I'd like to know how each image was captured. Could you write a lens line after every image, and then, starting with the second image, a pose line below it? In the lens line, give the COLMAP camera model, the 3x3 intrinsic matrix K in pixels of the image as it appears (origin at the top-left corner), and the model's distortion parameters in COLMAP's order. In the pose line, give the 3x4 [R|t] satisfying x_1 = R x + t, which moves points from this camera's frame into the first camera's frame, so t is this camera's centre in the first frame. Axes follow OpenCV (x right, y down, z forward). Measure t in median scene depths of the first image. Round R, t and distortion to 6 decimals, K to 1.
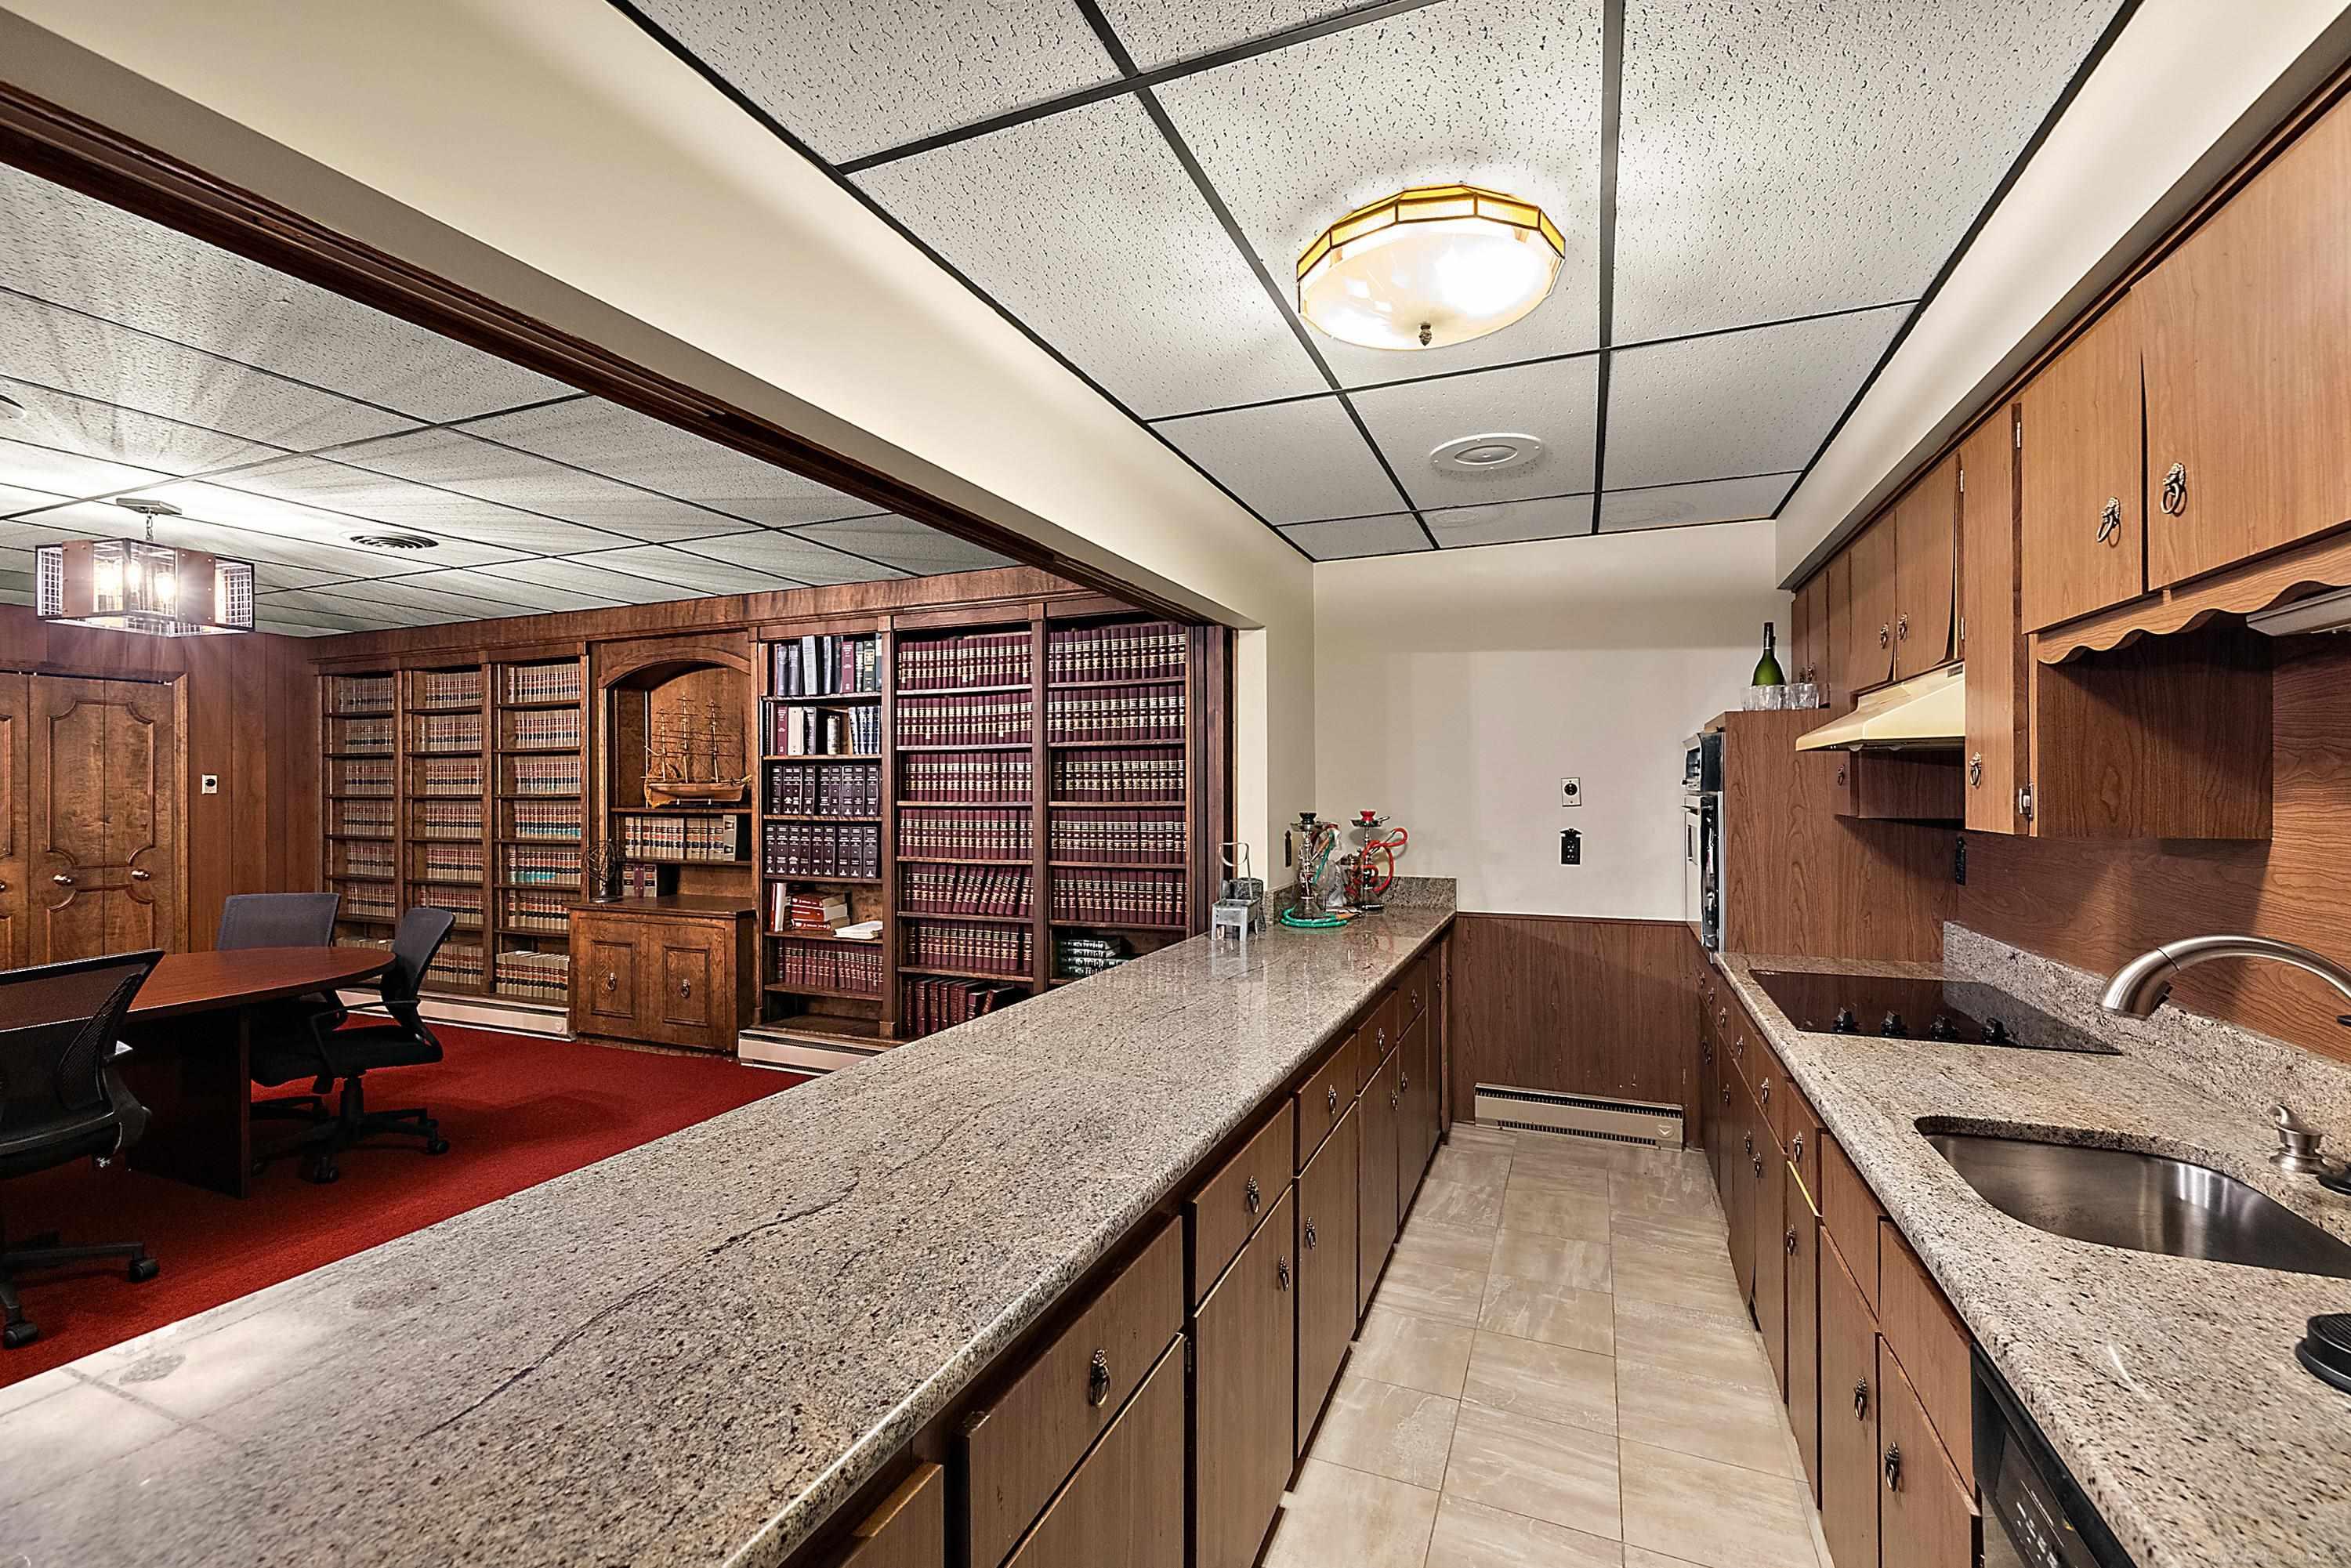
lens RADIAL K [[1012.1, 0, 1174.2], [0, 1012.1, 787.8], [0, 0, 1]] dist [0.002701, 0.000397]
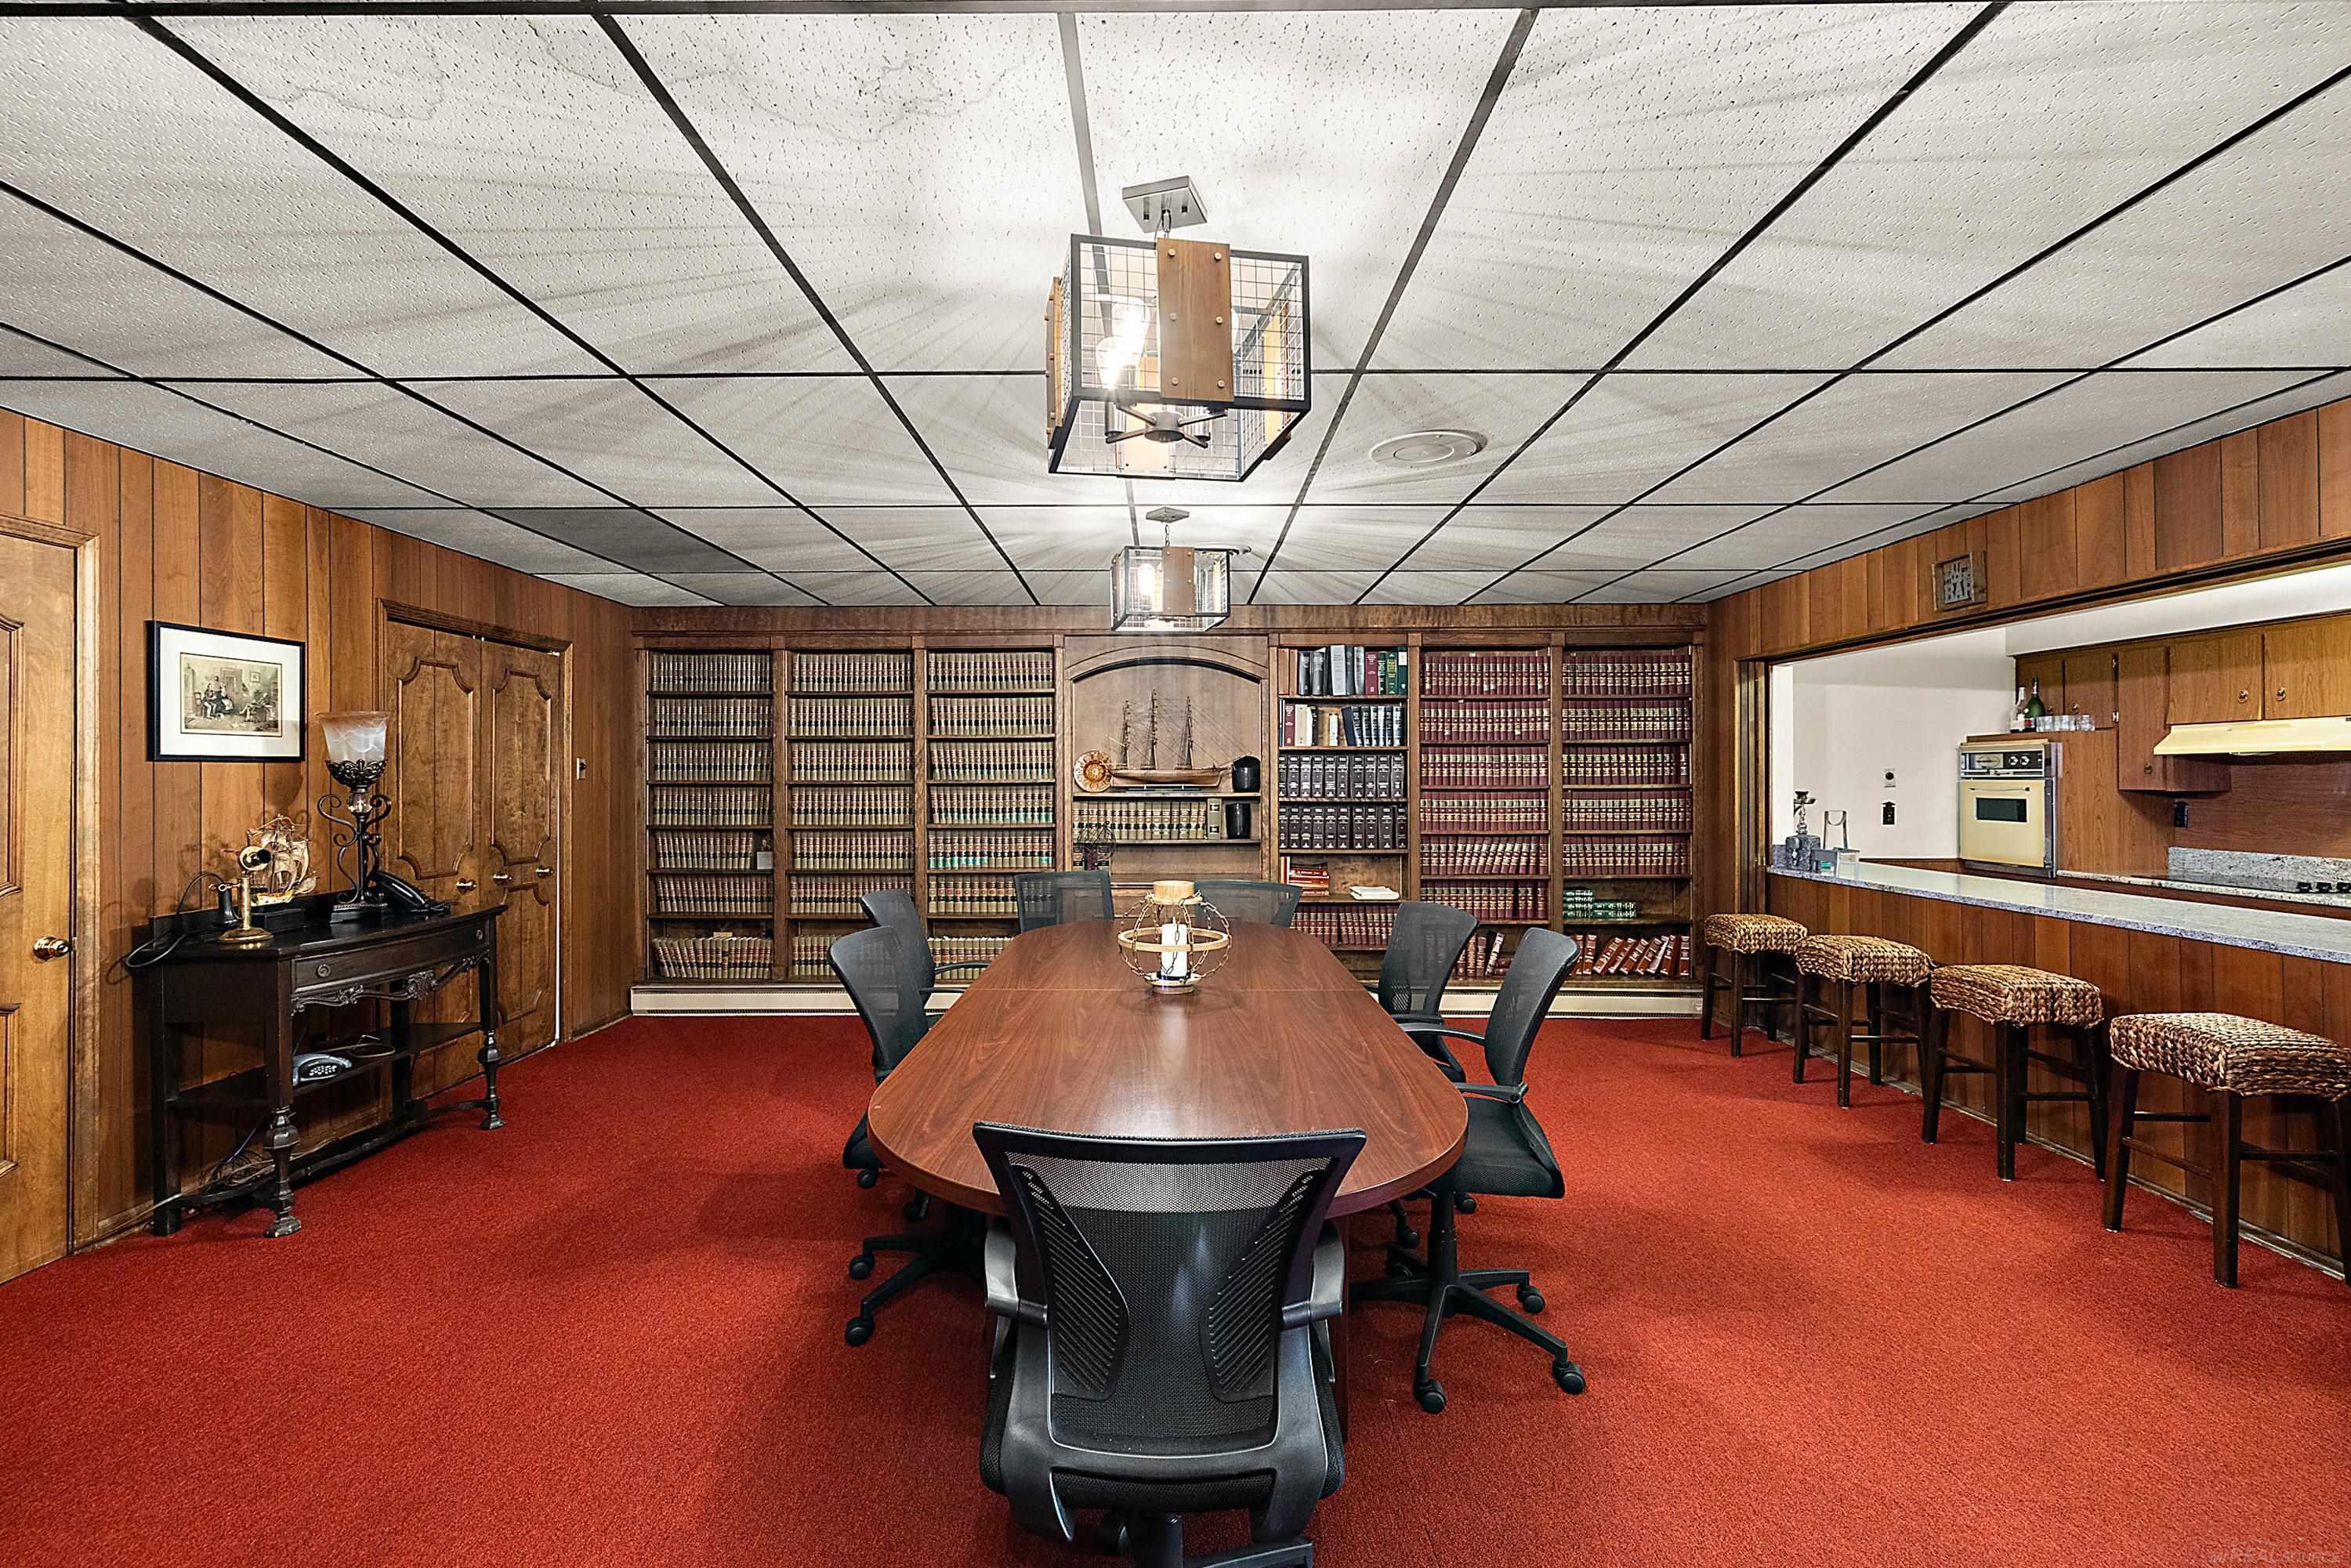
lens RADIAL K [[1012.1, 0, 1166.4], [0, 1012.1, 780.2], [0, 0, 1]] dist [0.002701, 0.000397]
pose [[0.928090, 0.000230, 0.372357, -0.974336], [-0.001063, 0.999997, 0.002031, 0.005056], [-0.372355, -0.002281, 0.928087, -0.018392]]
